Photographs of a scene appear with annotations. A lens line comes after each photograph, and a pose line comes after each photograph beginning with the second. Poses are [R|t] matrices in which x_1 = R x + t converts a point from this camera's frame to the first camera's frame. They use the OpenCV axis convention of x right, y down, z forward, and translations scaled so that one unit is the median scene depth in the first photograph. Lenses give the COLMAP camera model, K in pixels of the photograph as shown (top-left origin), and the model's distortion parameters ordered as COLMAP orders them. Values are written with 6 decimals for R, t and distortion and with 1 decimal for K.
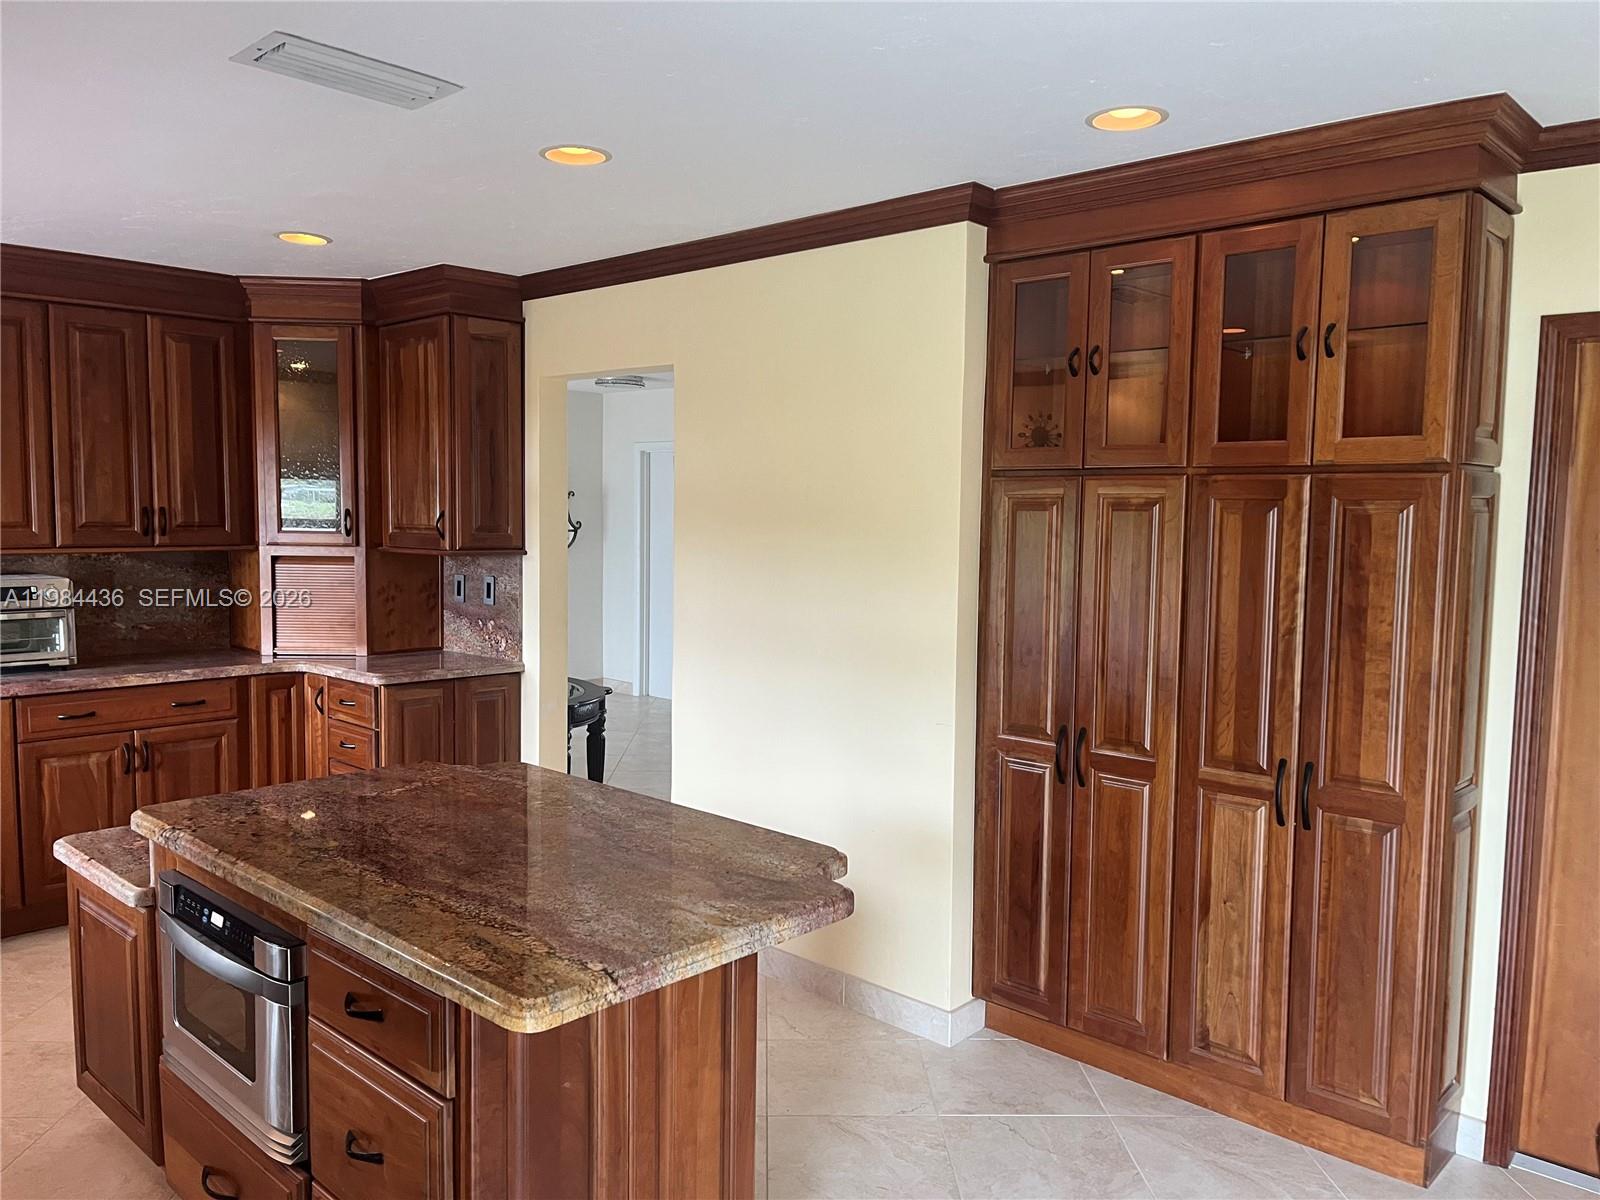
lens RADIAL K [[1206.2, 0, 793.4], [0, 1206.2, 609.4], [0, 0, 1]] dist [0.095650, -0.131928]
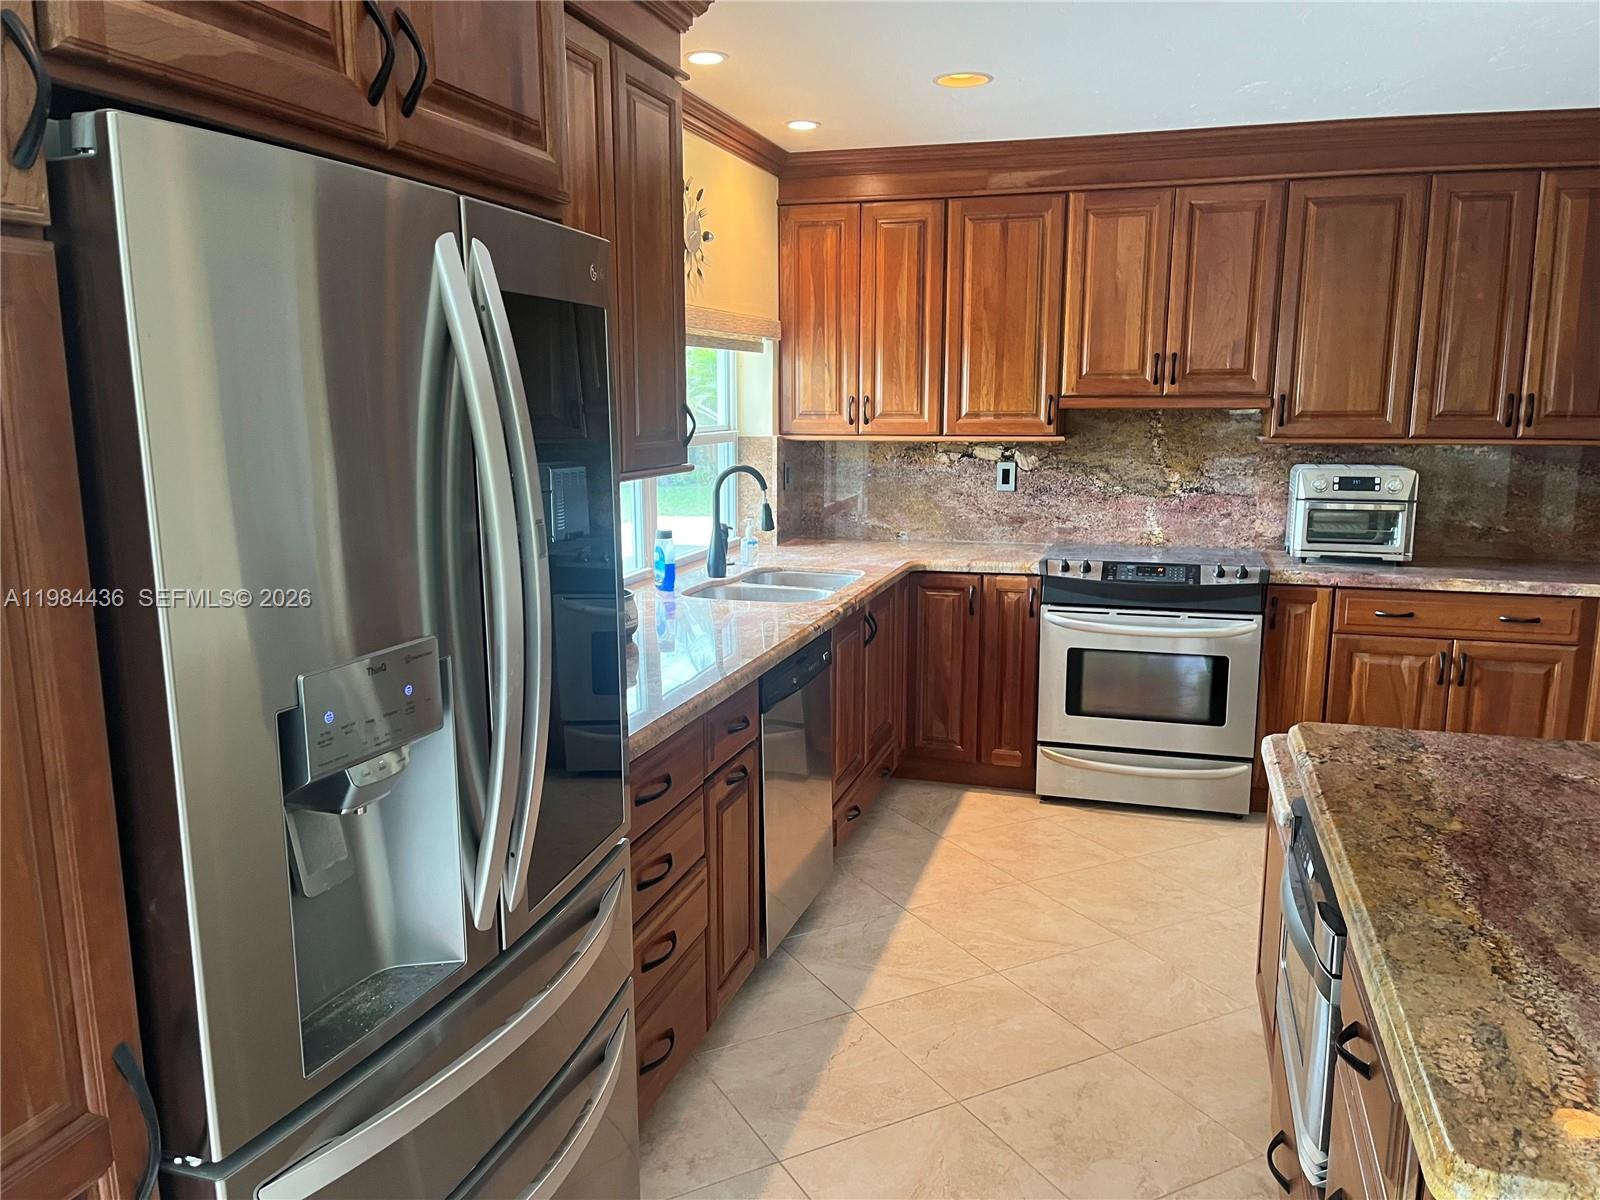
lens RADIAL K [[1206.2, 0, 793.4], [0, 1206.2, 609.4], [0, 0, 1]] dist [0.095650, -0.131928]
pose [[0.447588, 0.144961, -0.882412, 0.047175], [-0.070094, 0.989425, 0.126987, -0.005550], [0.891489, 0.005014, 0.453015, 0.136771]]
